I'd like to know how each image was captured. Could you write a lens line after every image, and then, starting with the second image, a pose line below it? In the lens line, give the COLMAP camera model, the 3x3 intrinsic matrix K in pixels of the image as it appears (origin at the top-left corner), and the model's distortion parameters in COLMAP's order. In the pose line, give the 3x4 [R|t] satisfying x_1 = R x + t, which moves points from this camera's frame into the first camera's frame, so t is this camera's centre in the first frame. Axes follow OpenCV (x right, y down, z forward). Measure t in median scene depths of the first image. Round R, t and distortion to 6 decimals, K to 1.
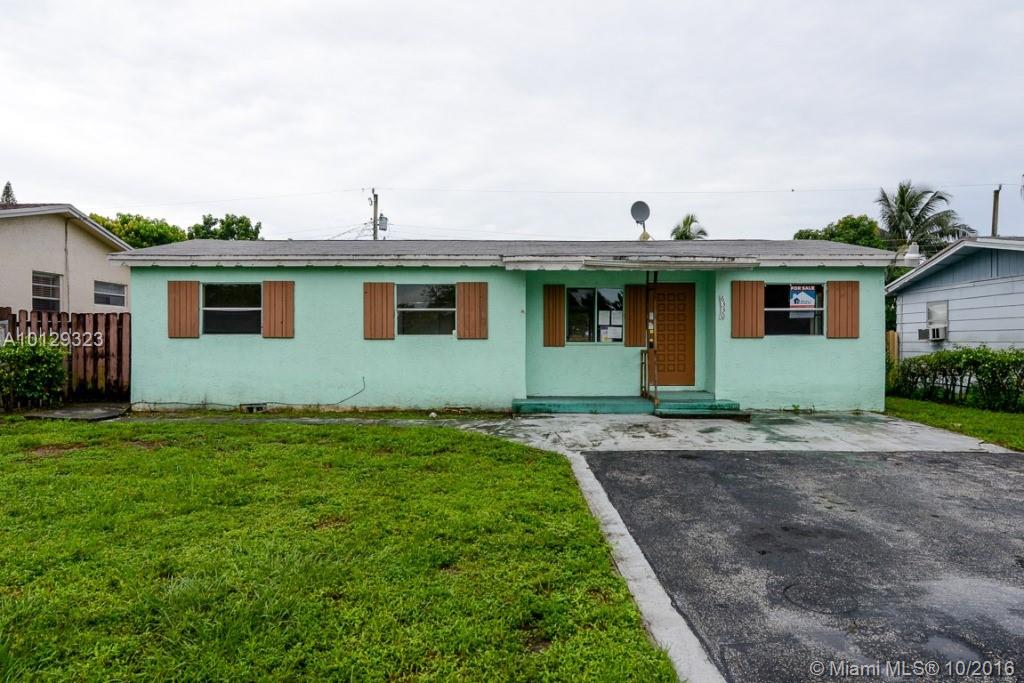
lens RADIAL K [[616.2, 0, 523.5], [0, 616.2, 343.3], [0, 0, 1]] dist [0.007526, 0.001298]
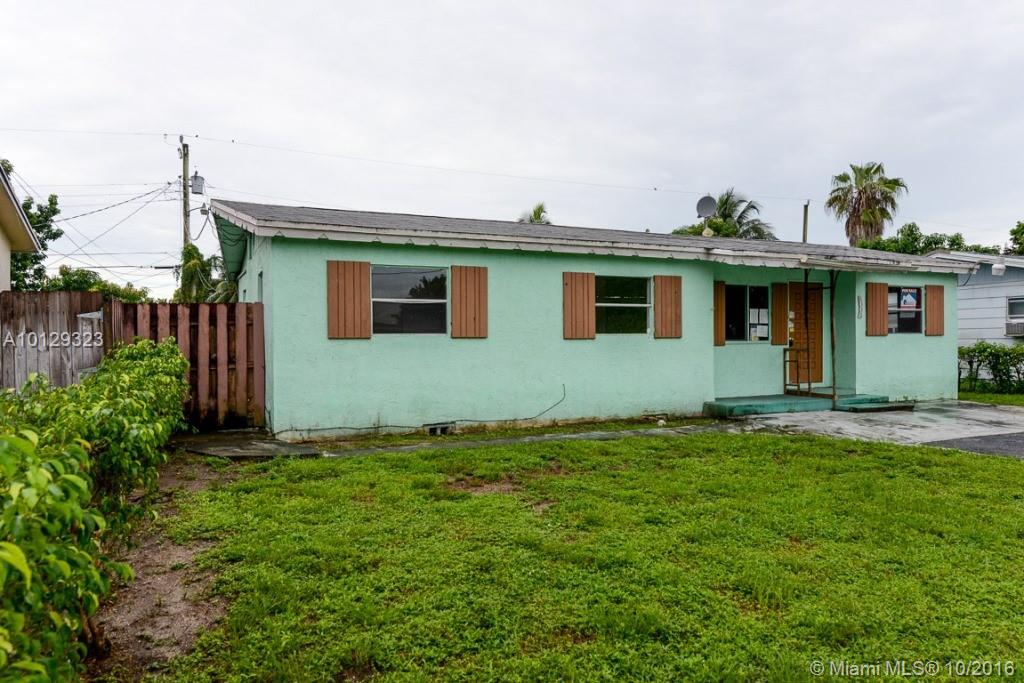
lens RADIAL K [[701.5, 0, 530.0], [0, 701.5, 341.2], [0, 0, 1]] dist [0.020450, 0.004562]
pose [[0.901332, -0.007350, 0.433067, -0.713308], [0.007815, 0.999969, 0.000707, -0.004793], [-0.433059, 0.002747, 0.901361, 0.154075]]
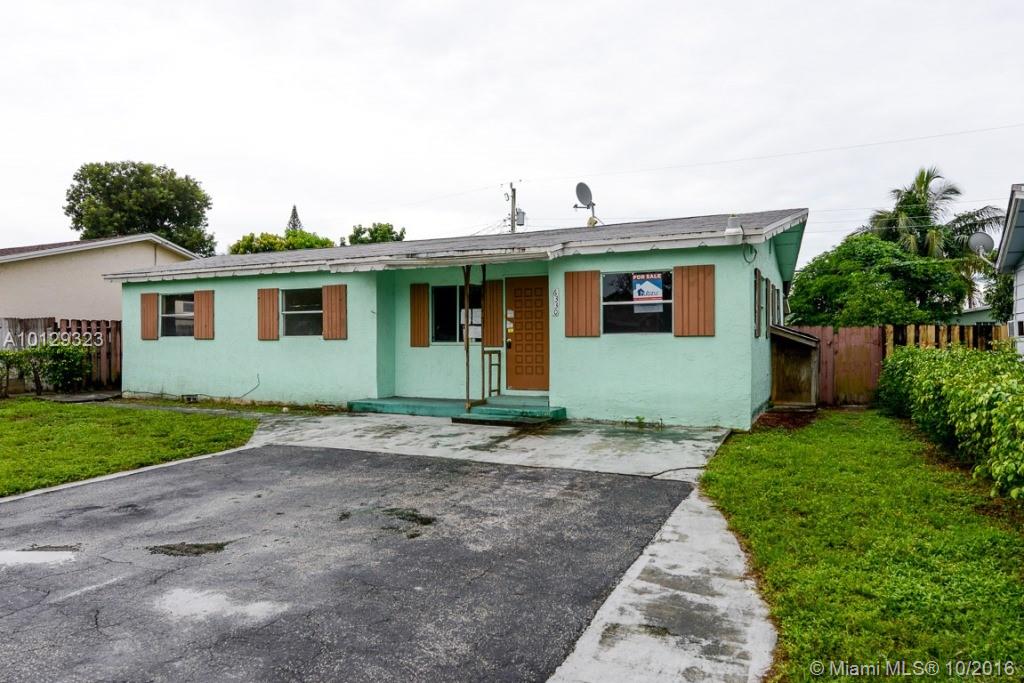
lens RADIAL K [[701.5, 0, 511.8], [0, 701.5, 339.8], [0, 0, 1]] dist [0.020450, 0.004562]
pose [[0.891552, -0.003905, -0.452901, 0.721739], [0.001078, 0.999978, -0.006501, 0.001756], [0.452917, 0.005308, 0.891537, 0.074336]]
